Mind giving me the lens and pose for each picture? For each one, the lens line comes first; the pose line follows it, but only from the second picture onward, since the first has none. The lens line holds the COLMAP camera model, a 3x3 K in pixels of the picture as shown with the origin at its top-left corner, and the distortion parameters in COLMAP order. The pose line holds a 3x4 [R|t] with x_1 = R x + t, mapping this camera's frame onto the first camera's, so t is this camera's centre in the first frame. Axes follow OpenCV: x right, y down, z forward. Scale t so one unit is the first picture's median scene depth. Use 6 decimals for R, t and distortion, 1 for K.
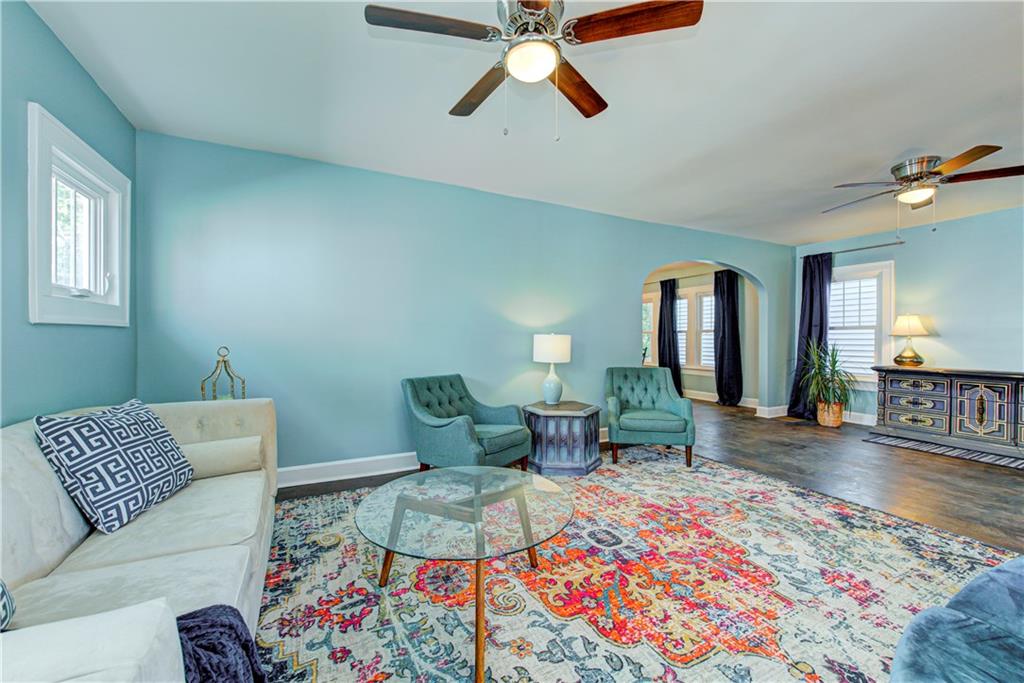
lens RADIAL K [[400.4, 0, 512.0], [0, 400.4, 341.5], [0, 0, 1]] dist [-0.000698, -0.002692]
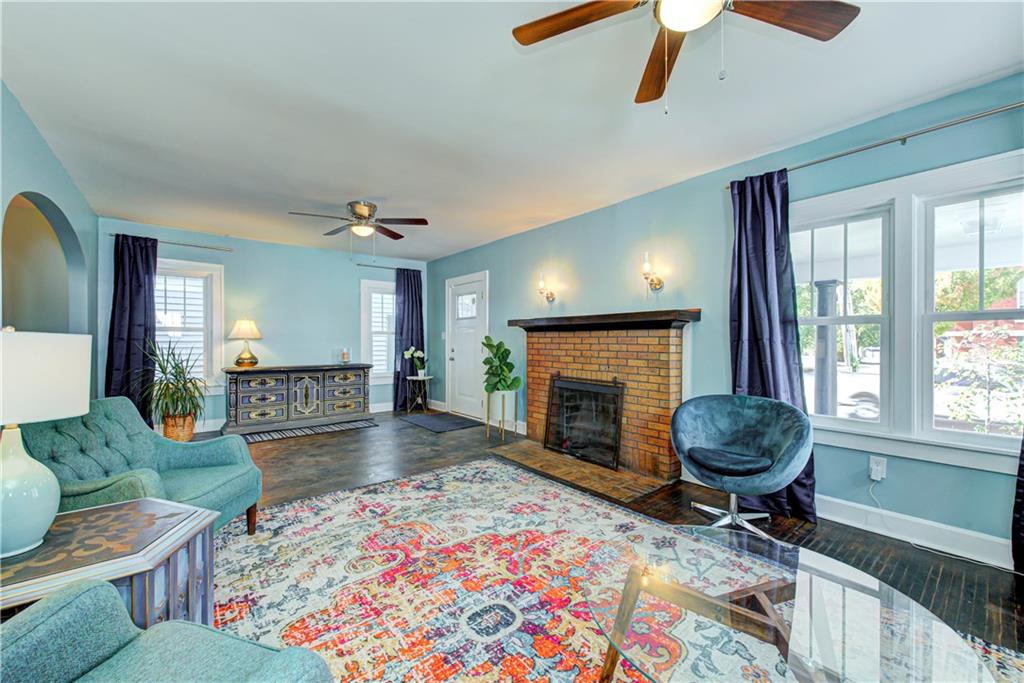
lens RADIAL K [[400.4, 0, 512.0], [0, 400.4, 341.5], [0, 0, 1]] dist [-0.000698, -0.002692]
pose [[-0.227695, -0.002964, 0.973728, -0.404496], [0.005987, 0.999972, 0.004444, -0.013063], [-0.973714, 0.006842, -0.227671, 0.947624]]
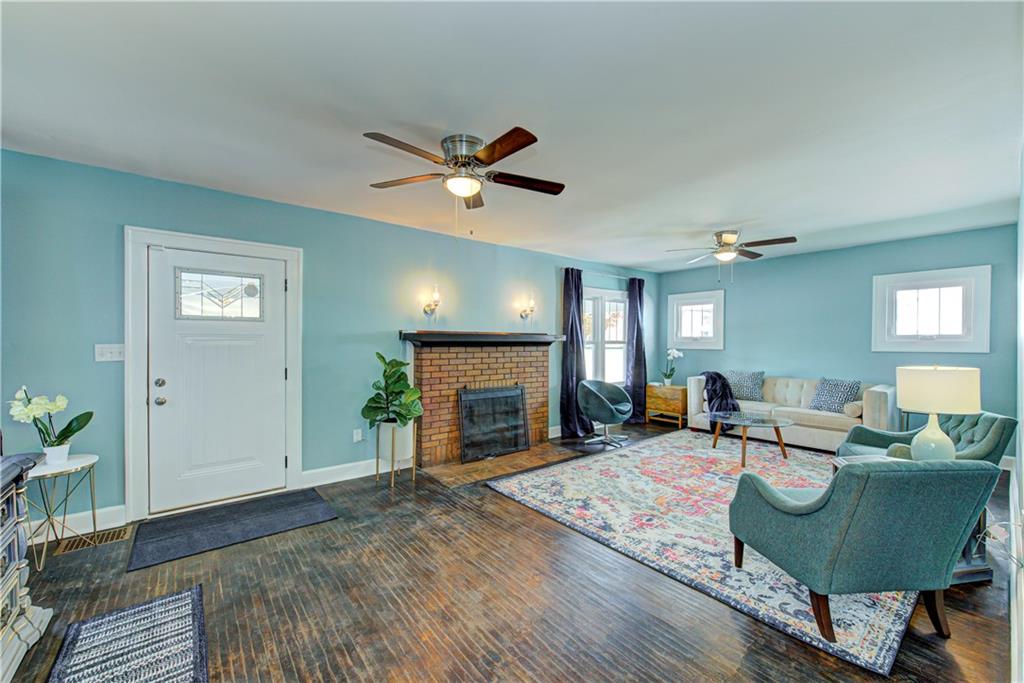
lens RADIAL K [[400.4, 0, 512.0], [0, 400.4, 341.5], [0, 0, 1]] dist [-0.000698, -0.002692]
pose [[-0.976604, -0.002583, -0.215031, 1.245972], [-0.005593, 0.999895, 0.013391, -0.089060], [0.214974, 0.014280, -0.976515, 2.042009]]
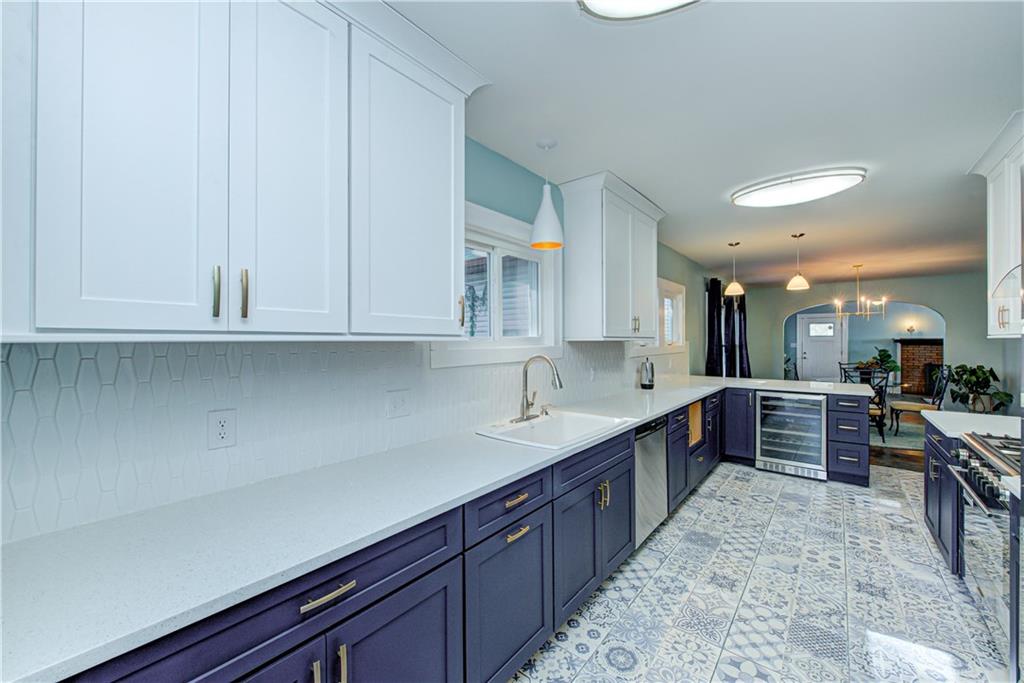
lens RADIAL K [[412.1, 0, 512.0], [0, 412.1, 341.5], [0, 0, 1]] dist [-0.000396, -0.000084]
pose [[-0.433613, -0.001333, 0.901098, -0.649286], [0.010359, 0.999925, 0.006464, -0.142062], [-0.901040, 0.012137, -0.433567, 5.483076]]
